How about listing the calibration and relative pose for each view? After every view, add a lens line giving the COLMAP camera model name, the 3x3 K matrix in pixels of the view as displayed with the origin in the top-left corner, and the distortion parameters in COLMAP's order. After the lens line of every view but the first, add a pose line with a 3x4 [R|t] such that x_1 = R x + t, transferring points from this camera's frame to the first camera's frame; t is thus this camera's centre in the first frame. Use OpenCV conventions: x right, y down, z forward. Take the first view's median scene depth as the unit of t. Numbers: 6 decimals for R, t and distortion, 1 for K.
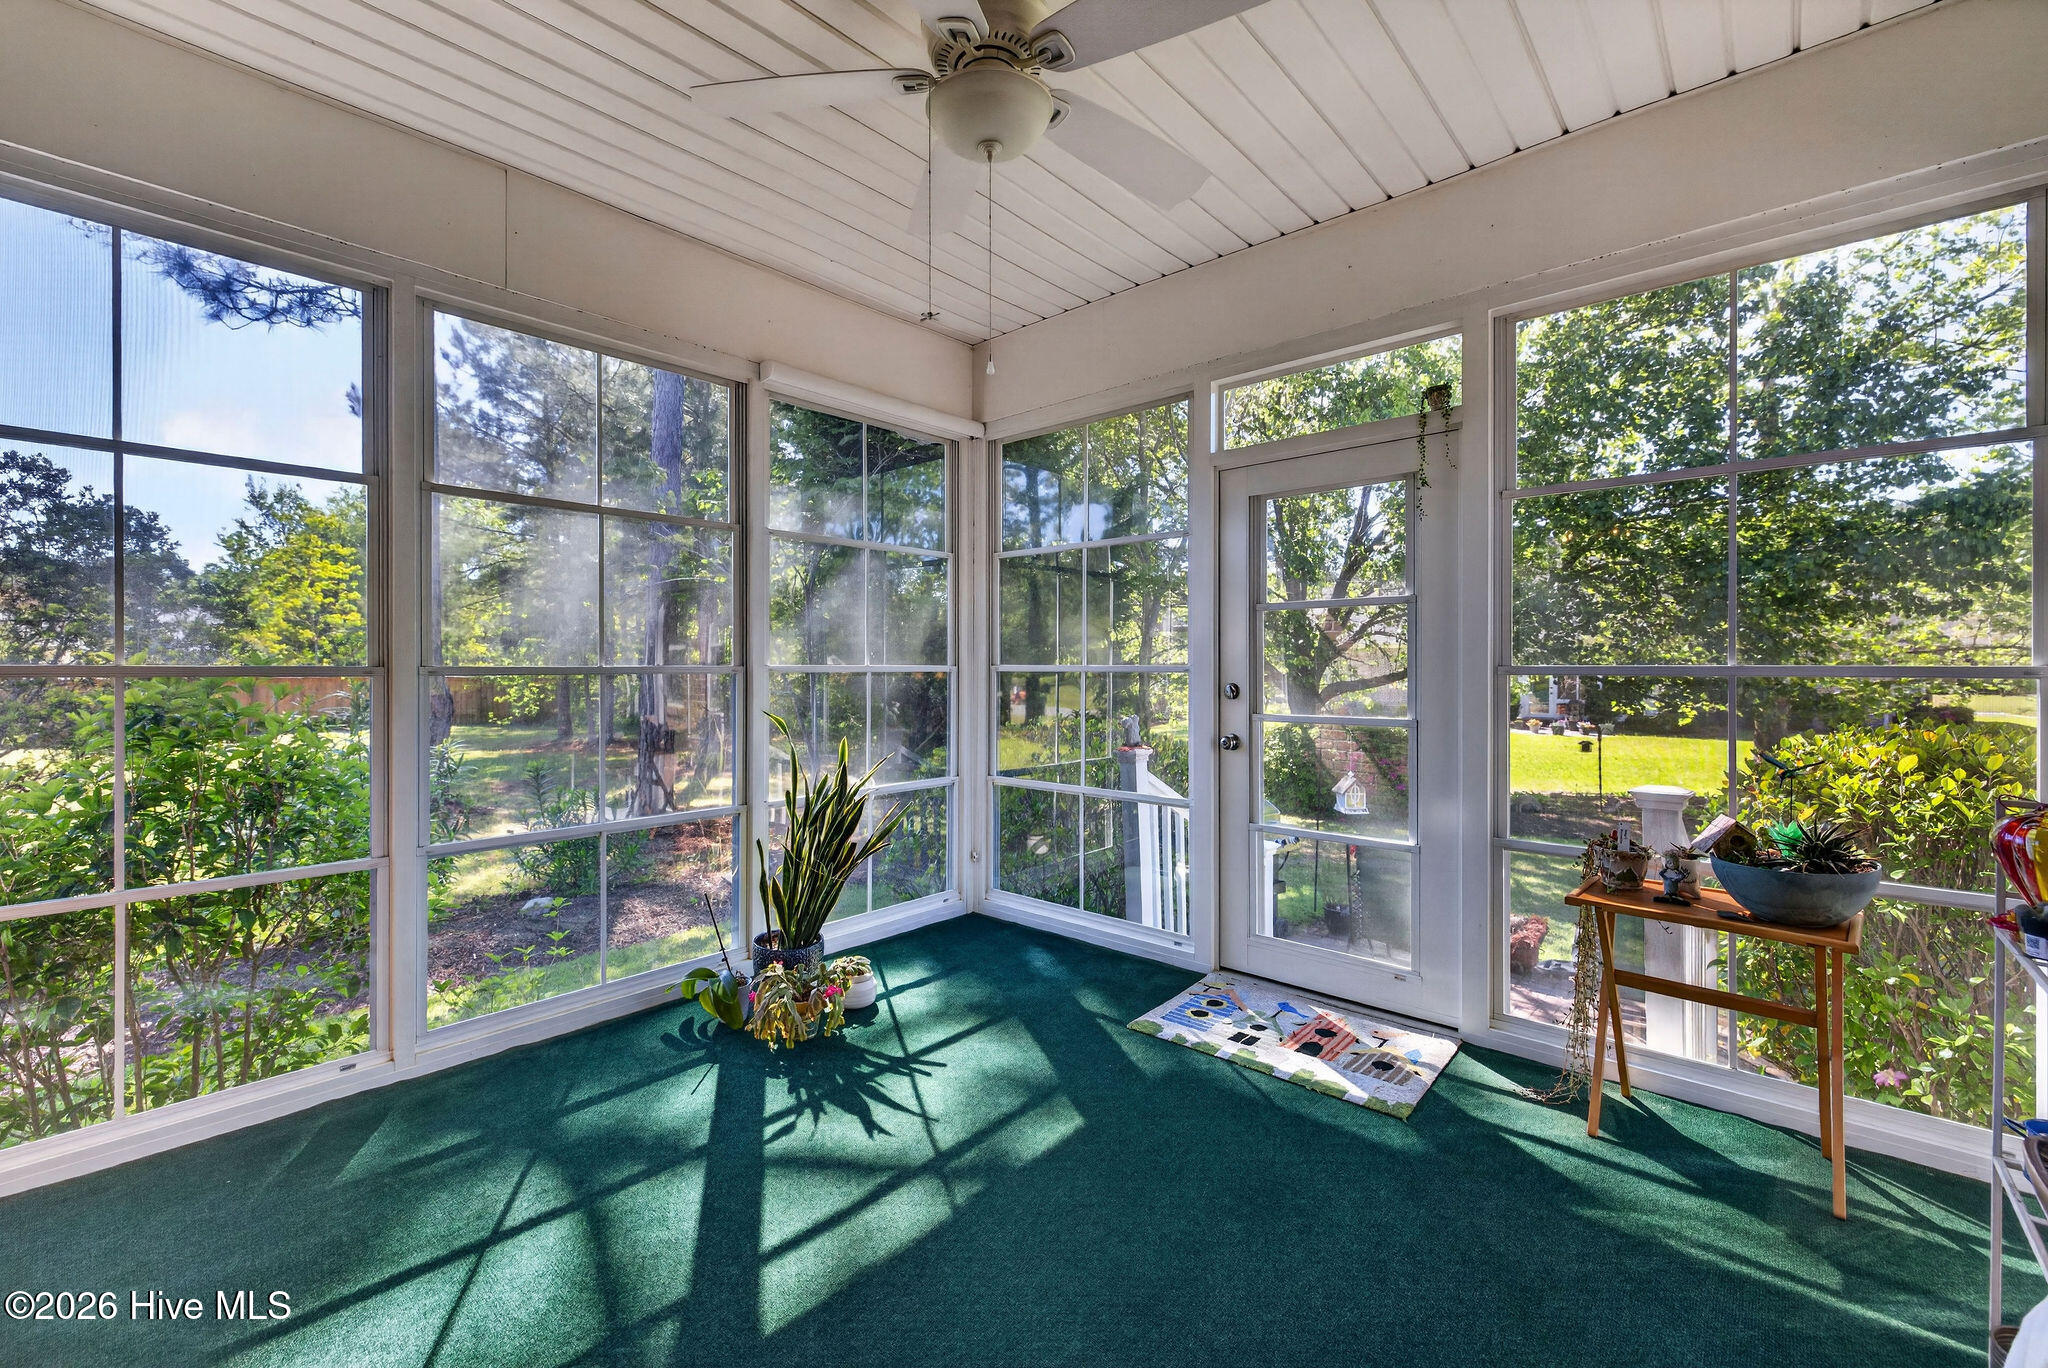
lens RADIAL K [[868.9, 0, 1022.6], [0, 868.9, 664.6], [0, 0, 1]] dist [0.019491, 0.000127]
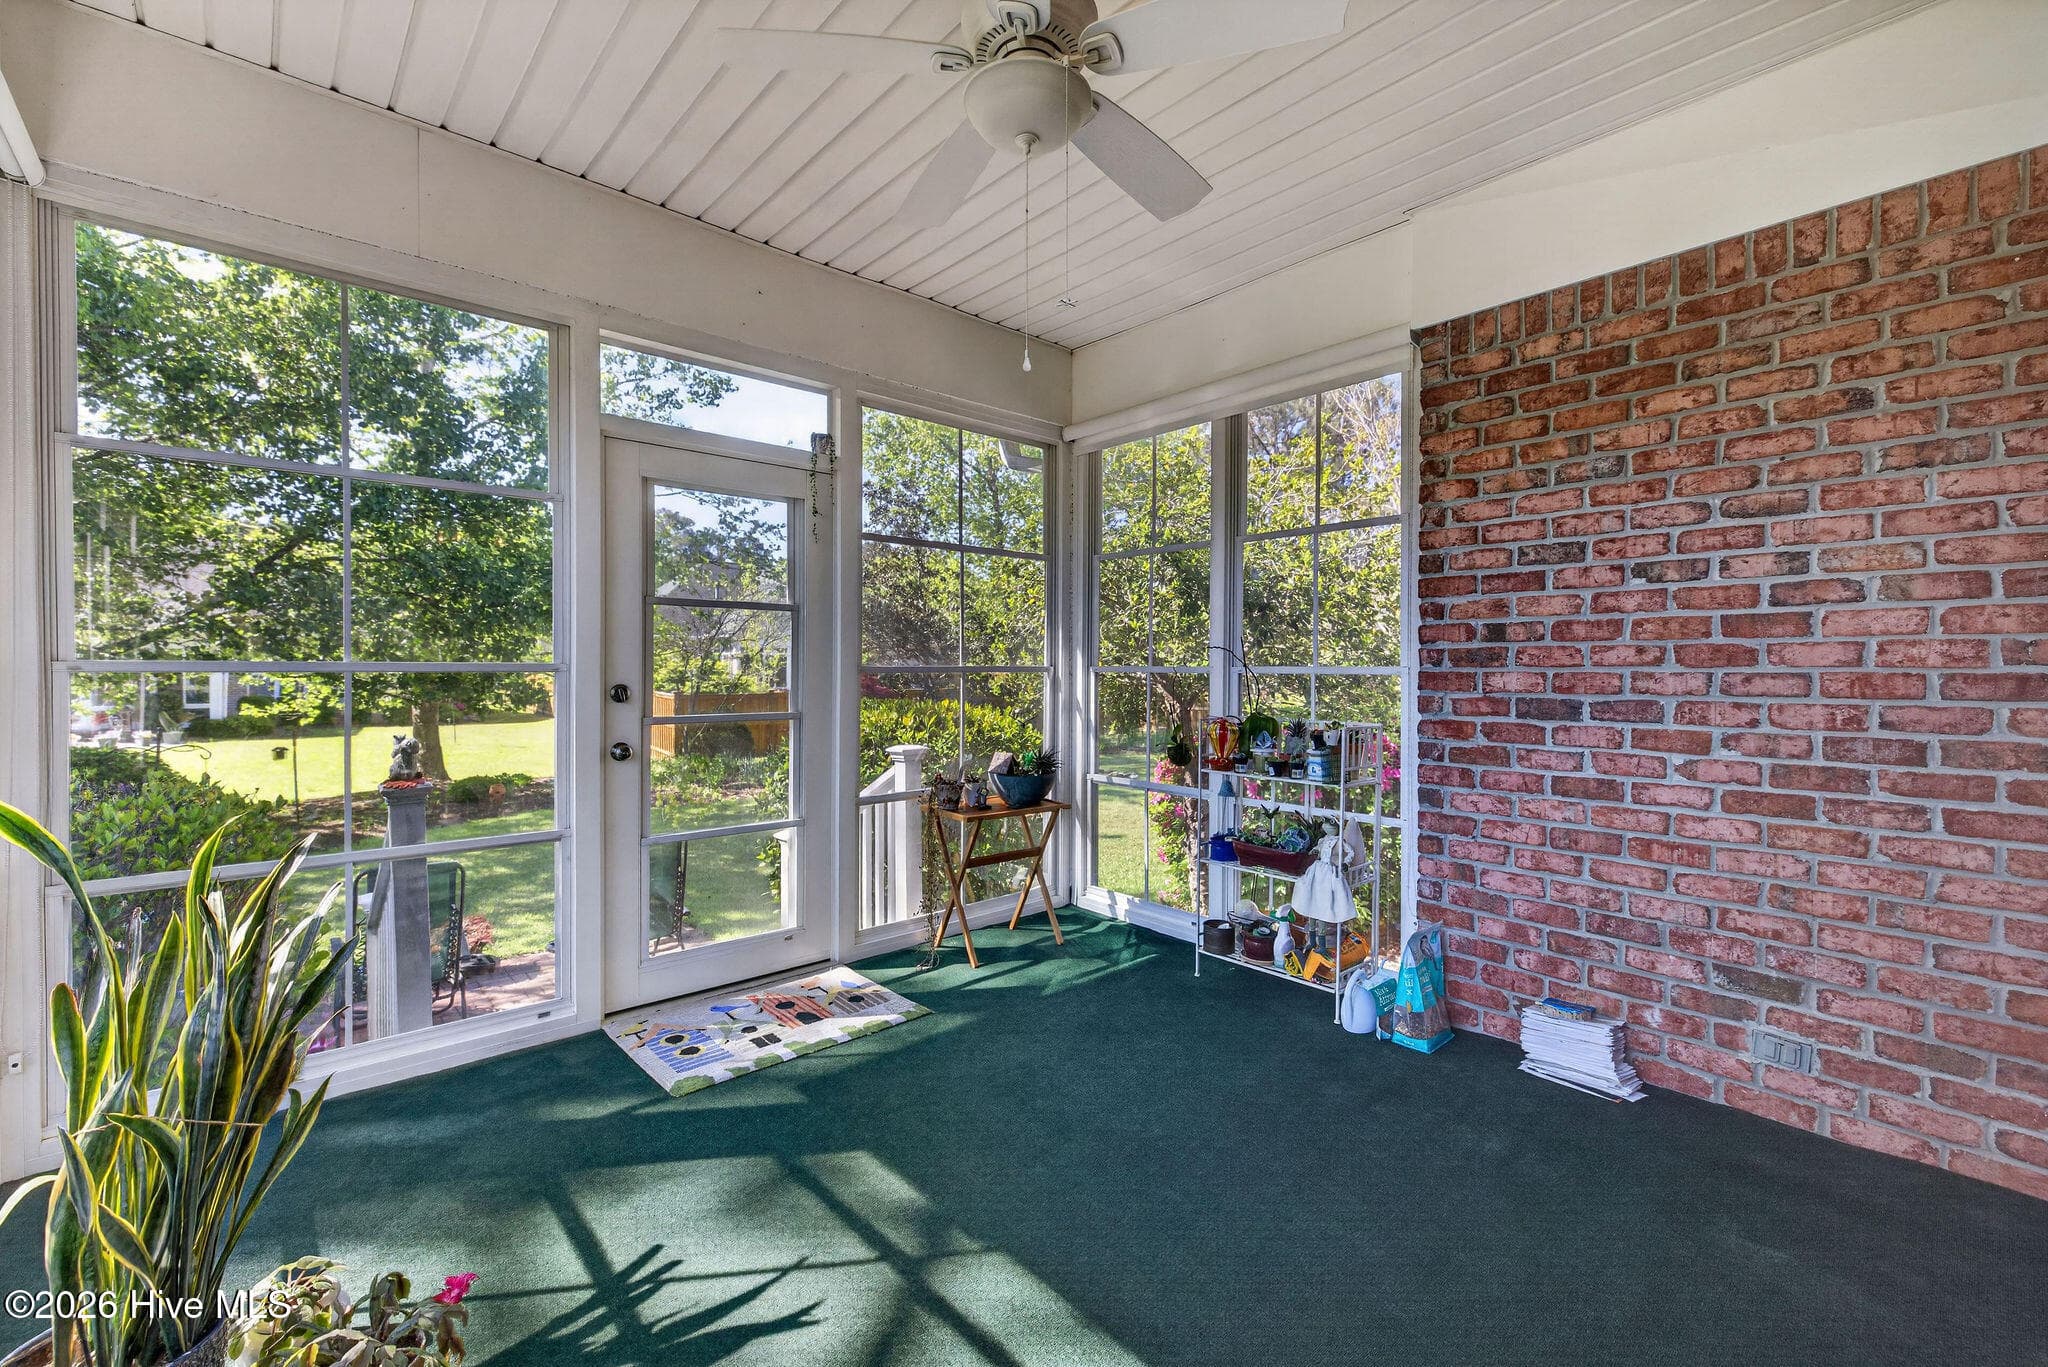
lens RADIAL K [[857.3, 0, 1011.1], [0, 857.3, 671.0], [0, 0, 1]] dist [0.009618, 0.000047]
pose [[0.127765, -0.005927, 0.991787, -0.697952], [-0.002456, 0.999977, 0.006293, 0.002137], [-0.991801, -0.003240, 0.127747, 0.619138]]
